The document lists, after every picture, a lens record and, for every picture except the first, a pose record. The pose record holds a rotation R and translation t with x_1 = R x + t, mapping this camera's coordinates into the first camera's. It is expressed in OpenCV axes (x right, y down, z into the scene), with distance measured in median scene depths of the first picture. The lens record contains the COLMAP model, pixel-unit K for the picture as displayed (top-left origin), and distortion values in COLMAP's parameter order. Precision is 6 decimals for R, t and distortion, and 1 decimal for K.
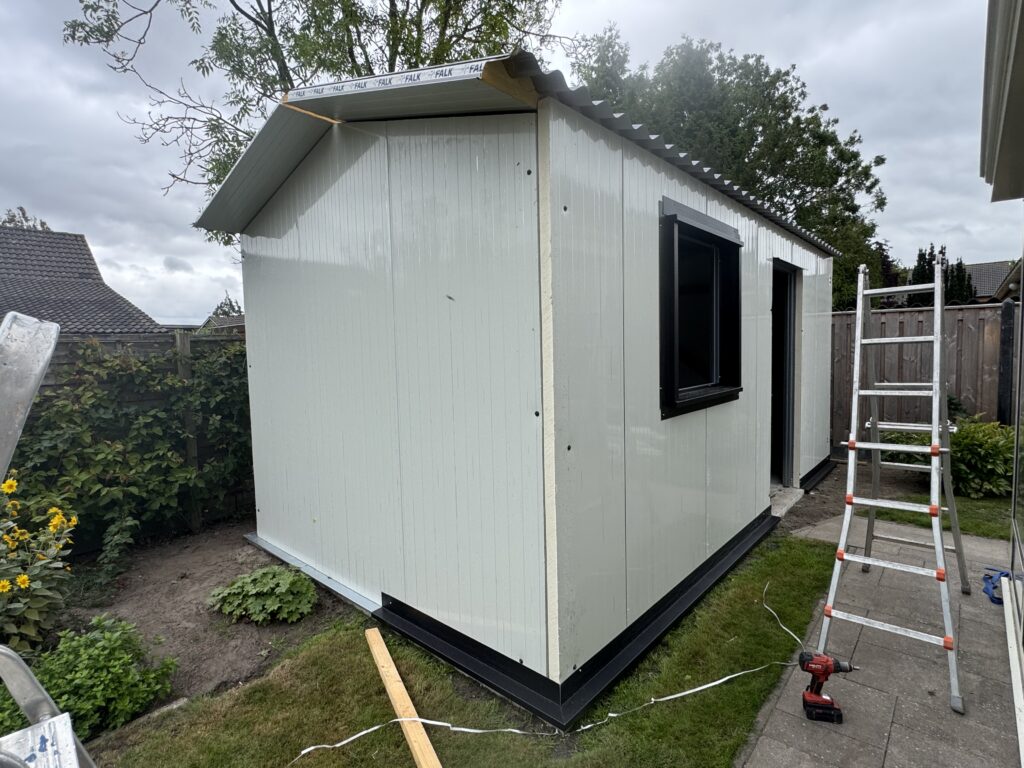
lens RADIAL K [[502.0, 0, 517.6], [0, 502.0, 382.0], [0, 0, 1]] dist [-0.007415, -0.002790]
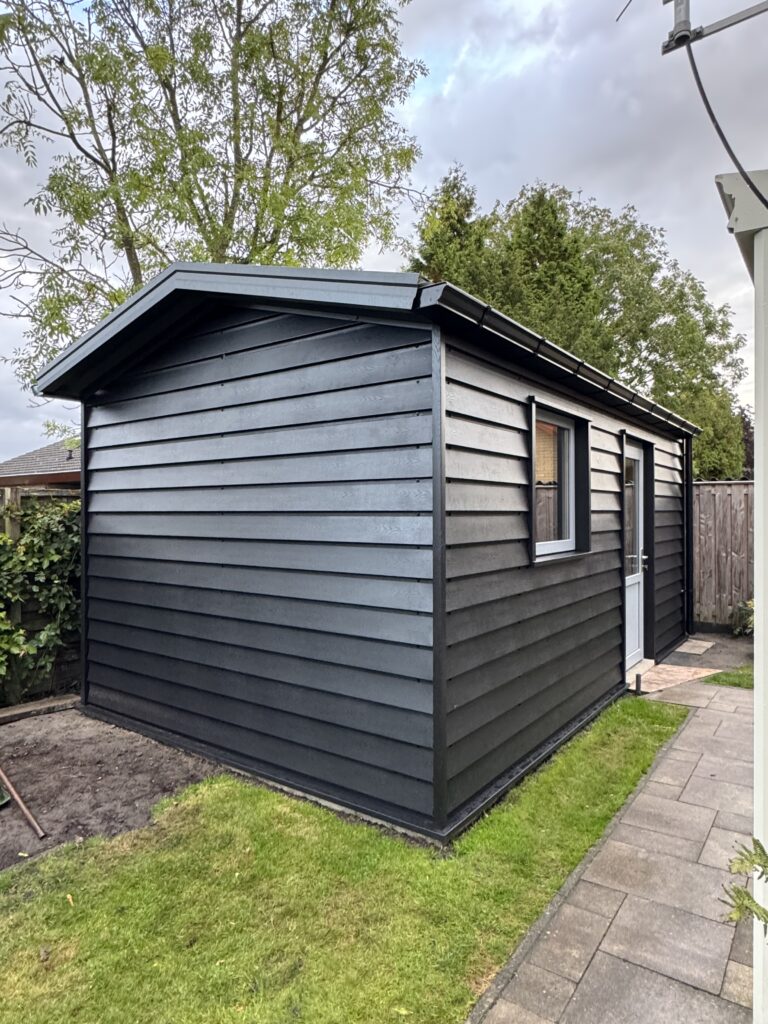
lens RADIAL K [[631.1, 0, 393.1], [0, 631.1, 510.6], [0, 0, 1]] dist [-0.044013, 0.009782]
pose [[0.994606, 0.022108, 0.101343, -0.079302], [-0.014472, 0.997043, -0.075473, 0.020136], [-0.102711, 0.073599, 0.991985, -0.201268]]
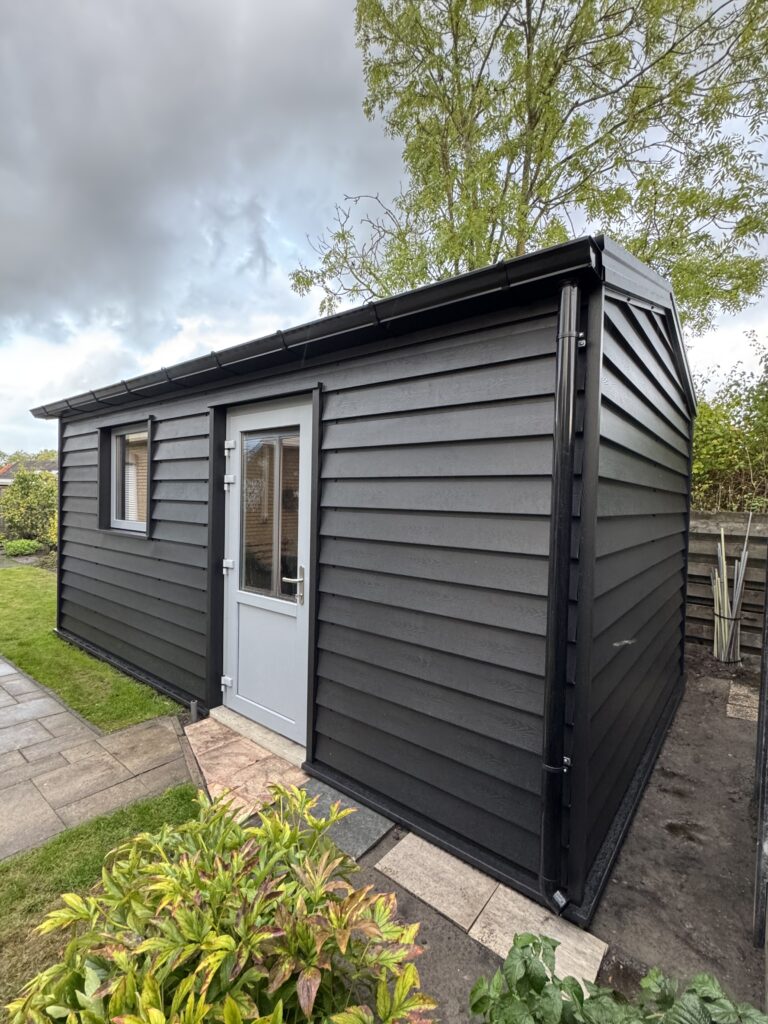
lens RADIAL K [[468.4, 0, 386.2], [0, 468.4, 511.4], [0, 0, 1]] dist [0.000846, 0.000102]
pose [[0.056457, 0.049967, -0.997154, 0.995170], [-0.098656, 0.994138, 0.044231, -0.101942], [0.993519, 0.095878, 0.061056, 0.907635]]
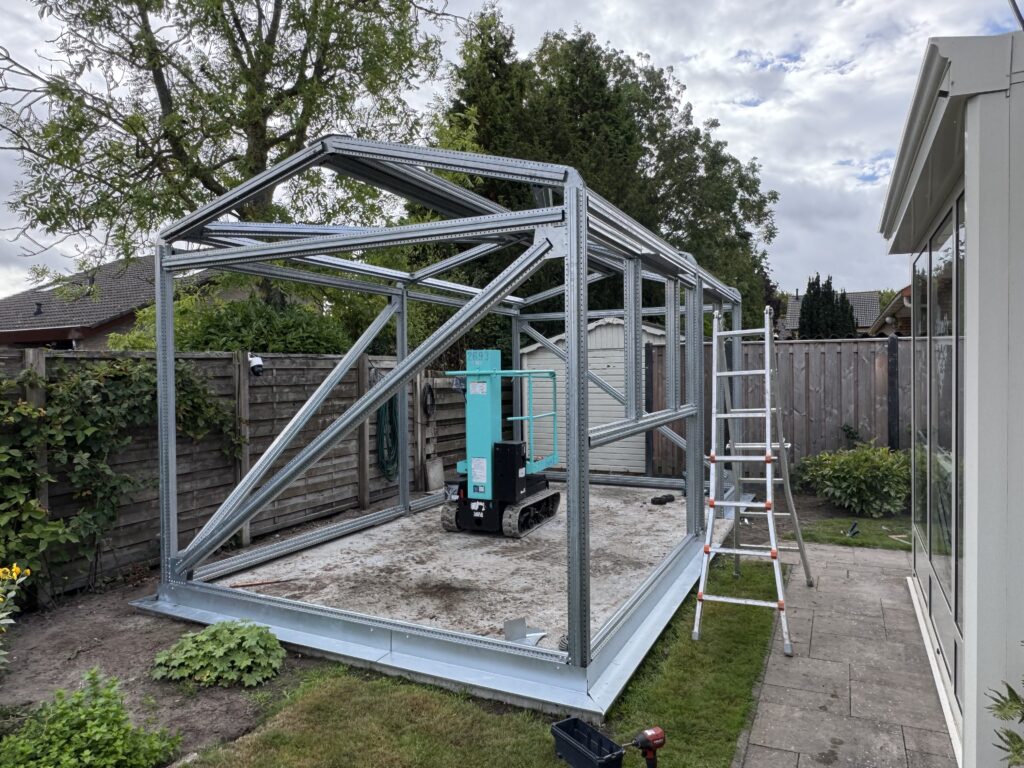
lens RADIAL K [[668.7, 0, 509.3], [0, 668.7, 384.7], [0, 0, 1]] dist [-0.027242, -0.002026]
pose [[0.962843, 0.009032, 0.269911, -0.219680], [0.006193, 0.998440, -0.055500, 0.019009], [-0.269991, 0.055109, 0.961285, -0.165255]]
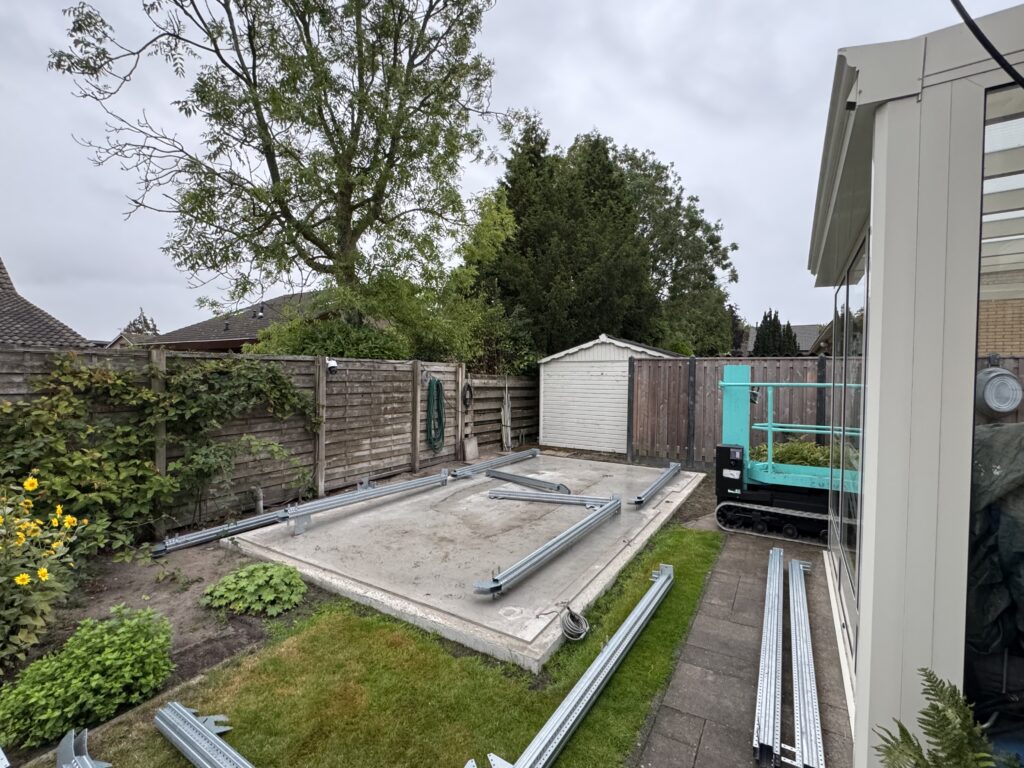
lens RADIAL K [[452.5, 0, 517.0], [0, 452.5, 386.6], [0, 0, 1]] dist [-0.021306, 0.000681]
pose [[0.981807, 0.033489, 0.186906, -0.088451], [-0.024285, 0.998387, -0.051319, 0.010068], [-0.188323, 0.045847, 0.981036, -0.070172]]
